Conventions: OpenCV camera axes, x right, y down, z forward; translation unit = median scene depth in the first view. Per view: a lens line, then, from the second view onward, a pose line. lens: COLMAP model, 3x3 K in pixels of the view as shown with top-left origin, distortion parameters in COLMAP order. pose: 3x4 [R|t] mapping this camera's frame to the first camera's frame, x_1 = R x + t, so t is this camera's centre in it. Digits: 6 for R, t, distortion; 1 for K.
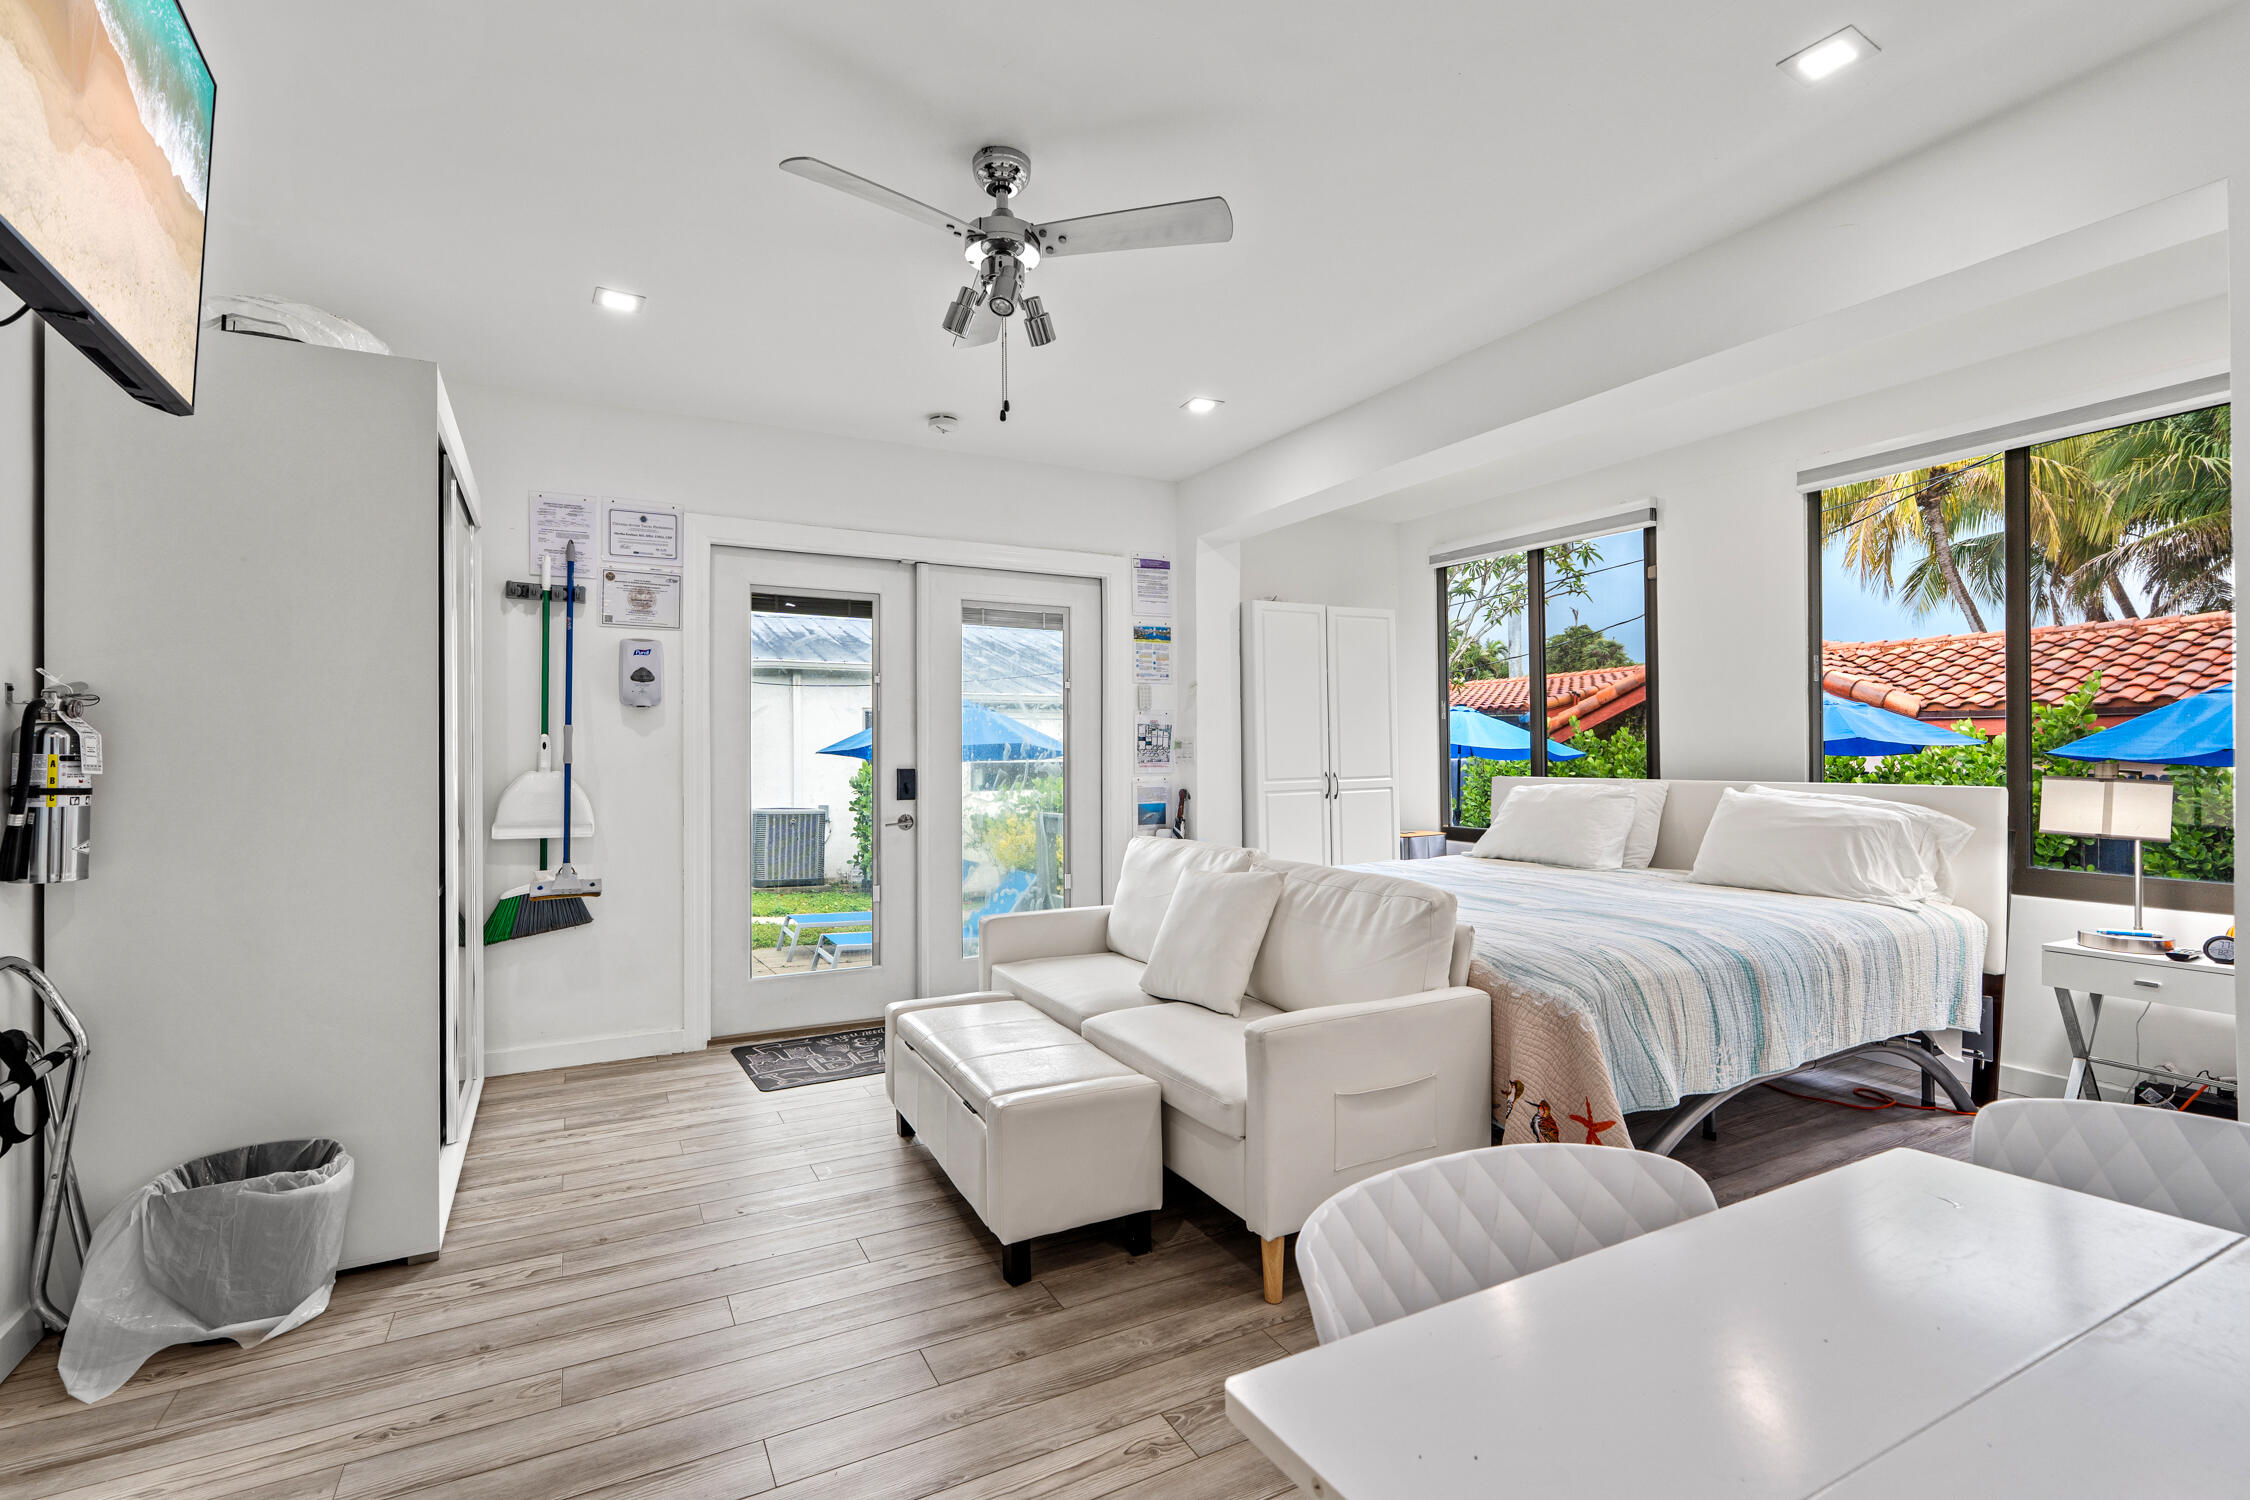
lens RADIAL K [[1018.7, 0, 1121.5], [0, 1018.7, 748.9], [0, 0, 1]] dist [-0.004985, 0.002465]
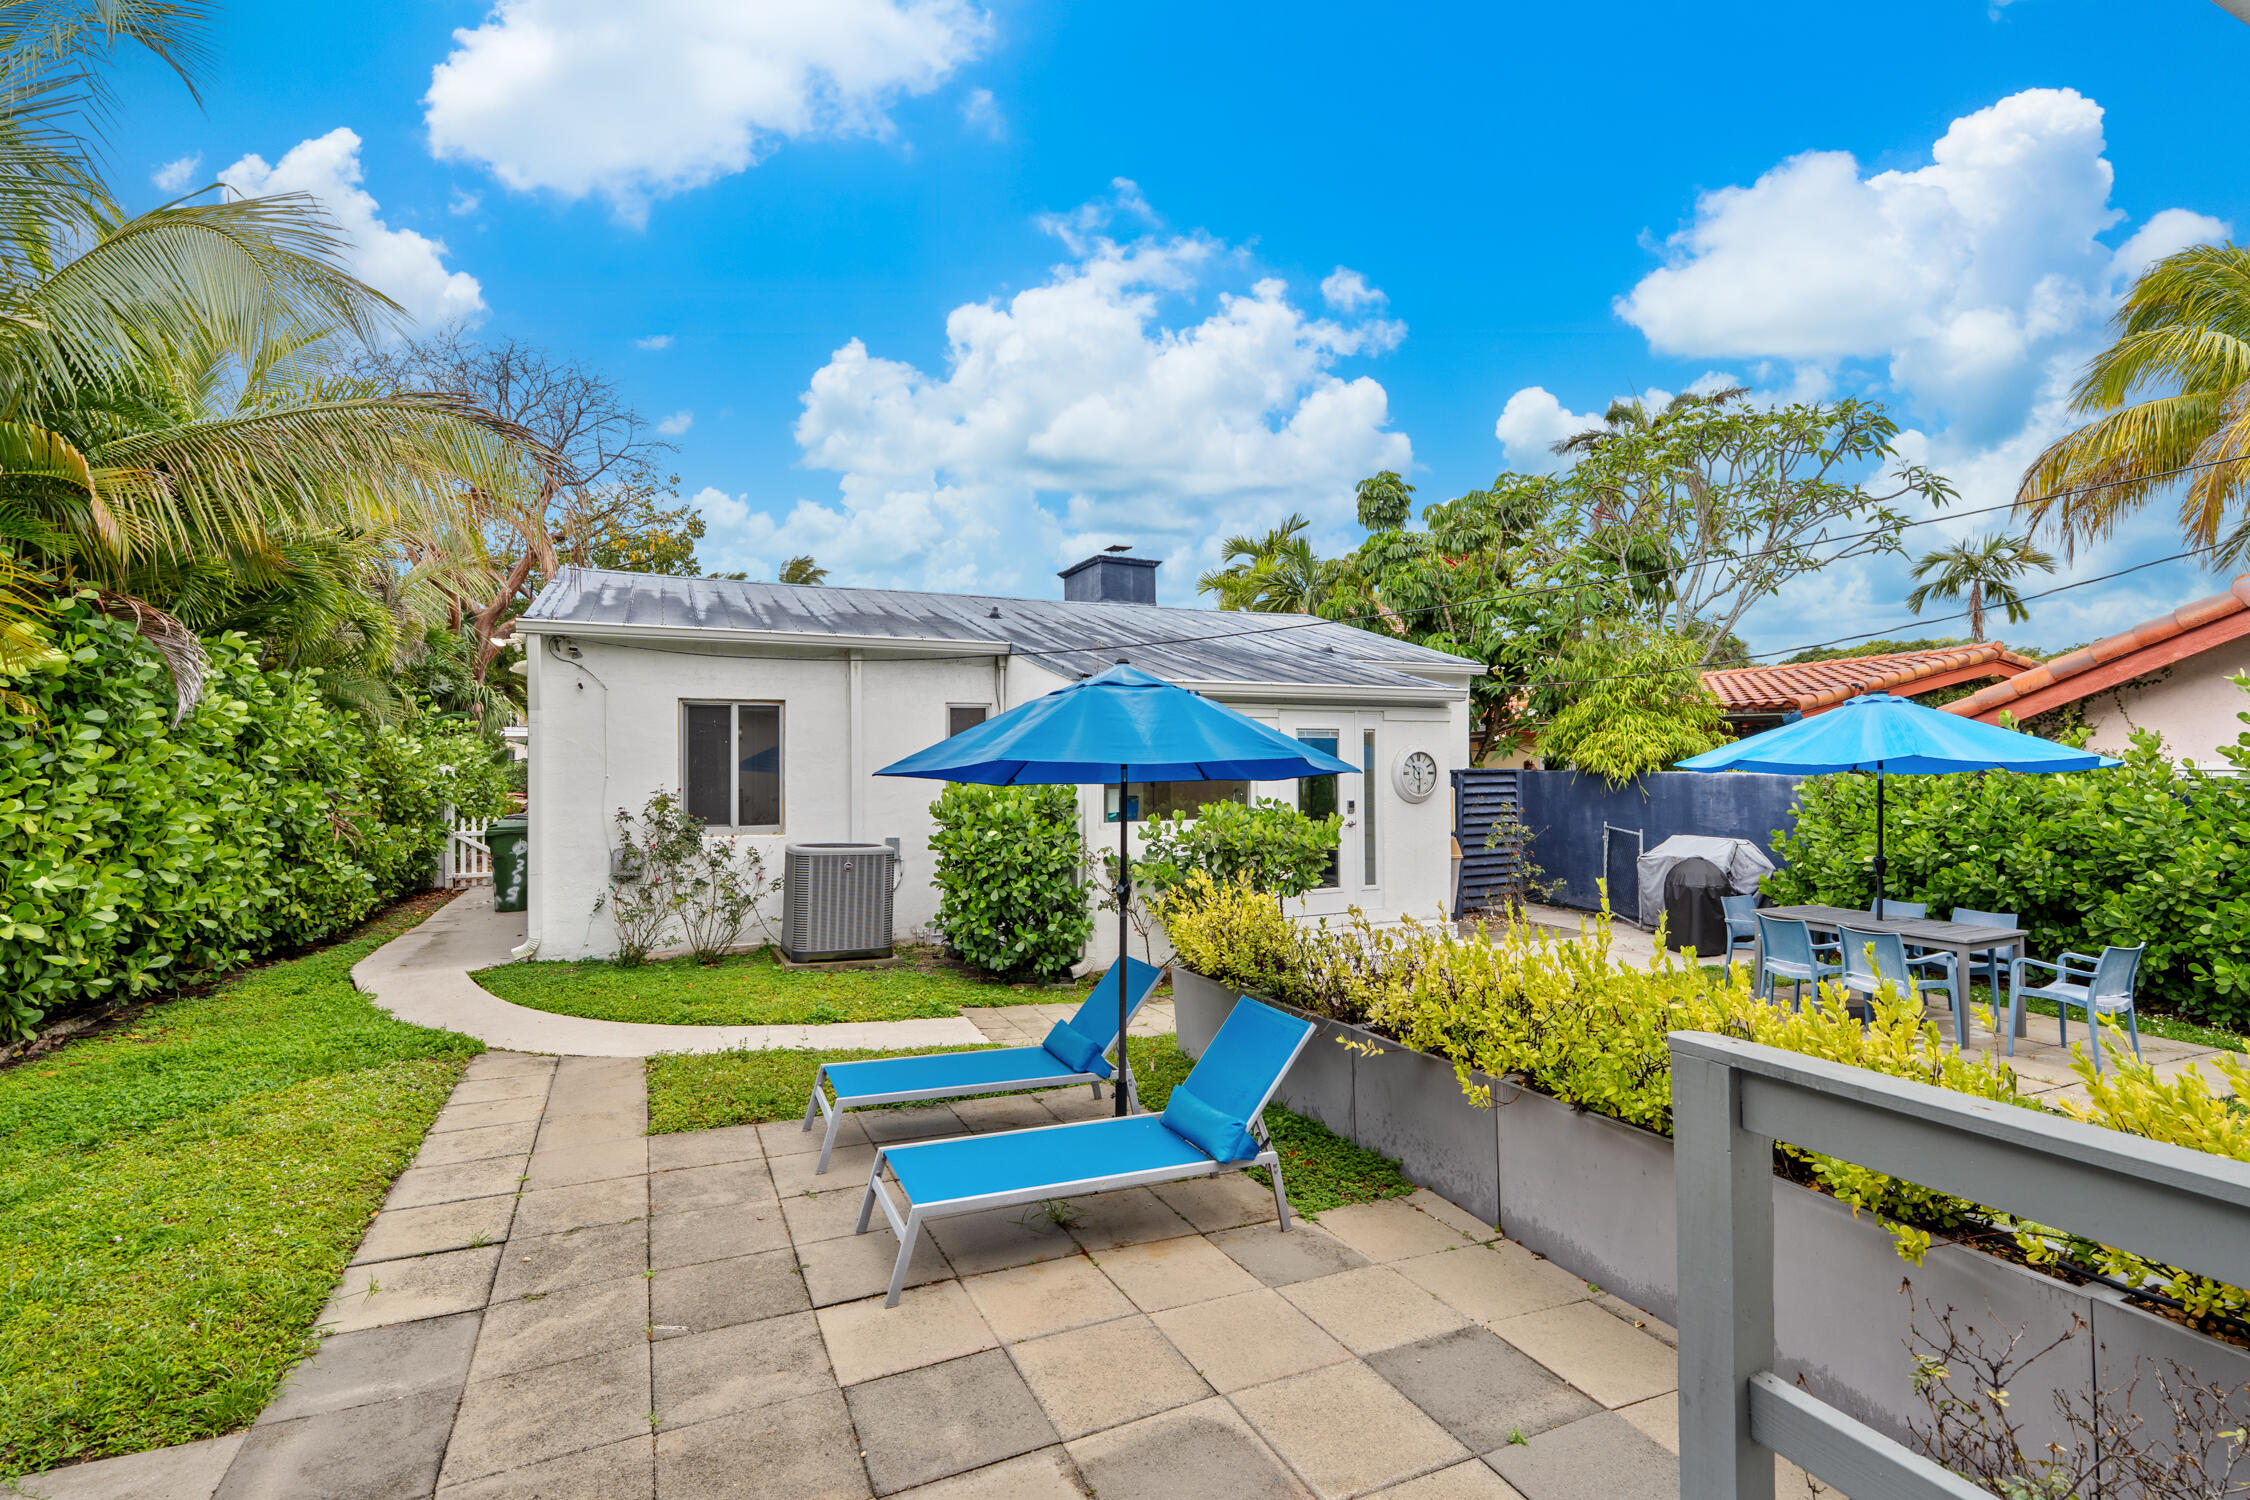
lens RADIAL K [[1018.7, 0, 1130.5], [0, 1018.7, 741.6], [0, 0, 1]] dist [-0.004985, 0.002465]
pose [[0.998149, -0.004500, -0.060645, -0.087955], [0.003480, 0.999851, -0.016907, -0.000597], [0.060712, 0.016664, 0.998016, 0.315527]]
